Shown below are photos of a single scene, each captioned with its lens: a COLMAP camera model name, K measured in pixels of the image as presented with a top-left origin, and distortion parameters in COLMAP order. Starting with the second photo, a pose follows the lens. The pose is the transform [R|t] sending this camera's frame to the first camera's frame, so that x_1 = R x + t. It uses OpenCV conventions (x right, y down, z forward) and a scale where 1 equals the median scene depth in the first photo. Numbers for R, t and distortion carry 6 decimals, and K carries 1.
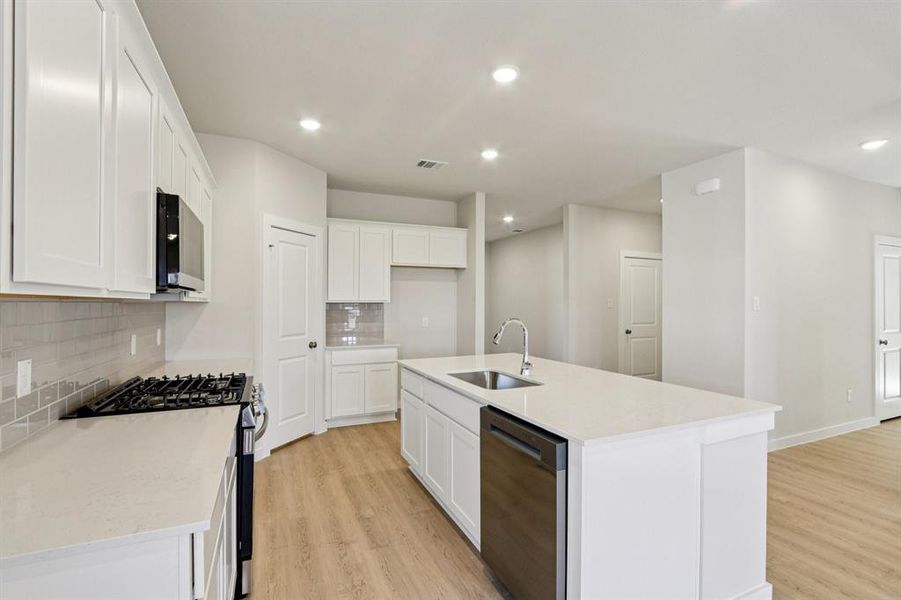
lens RADIAL K [[418.7, 0, 454.3], [0, 418.7, 304.1], [0, 0, 1]] dist [-0.015727, 0.000349]
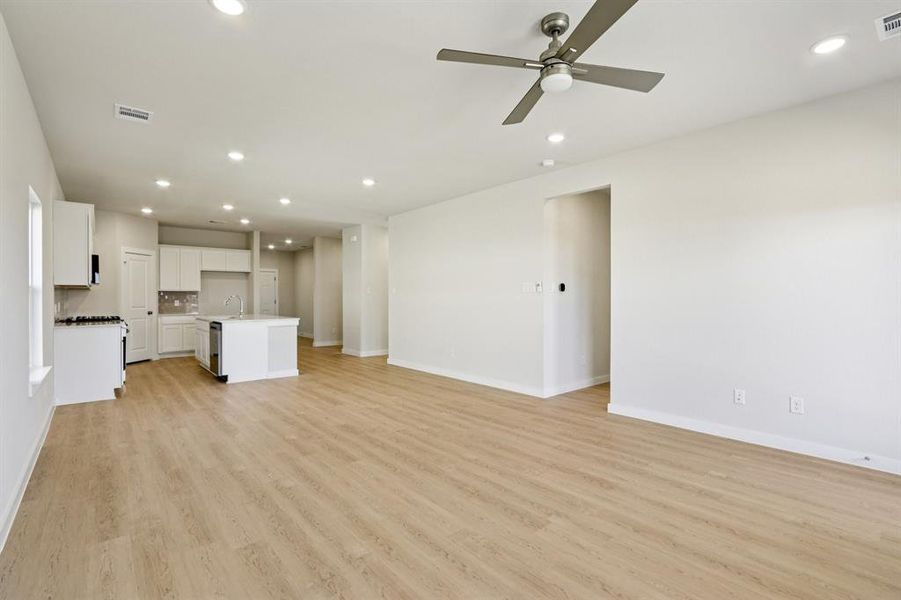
lens RADIAL K [[418.7, 0, 456.9], [0, 418.7, 305.3], [0, 0, 1]] dist [-0.015727, 0.000349]
pose [[0.956397, -0.004044, 0.292043, 0.424082], [-0.000617, 0.999874, 0.015866, 0.030712], [-0.292071, -0.015354, 0.956273, -1.156076]]
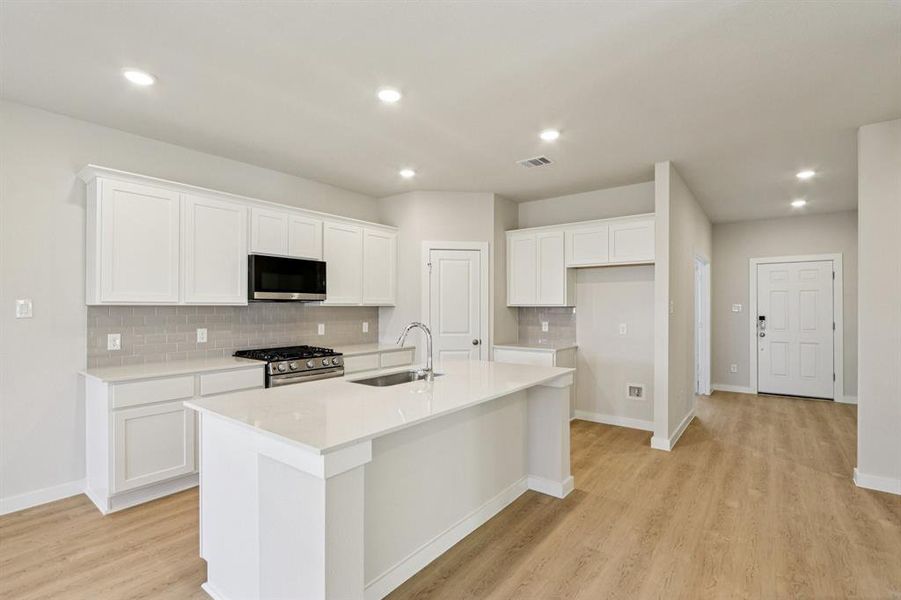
lens RADIAL K [[418.7, 0, 451.7], [0, 418.7, 306.2], [0, 0, 1]] dist [-0.015727, 0.000349]
pose [[0.479651, 0.001025, -0.877459, 0.632325], [-0.003456, 0.999994, -0.000720, -0.003459], [0.877452, 0.003378, 0.479652, 0.343362]]
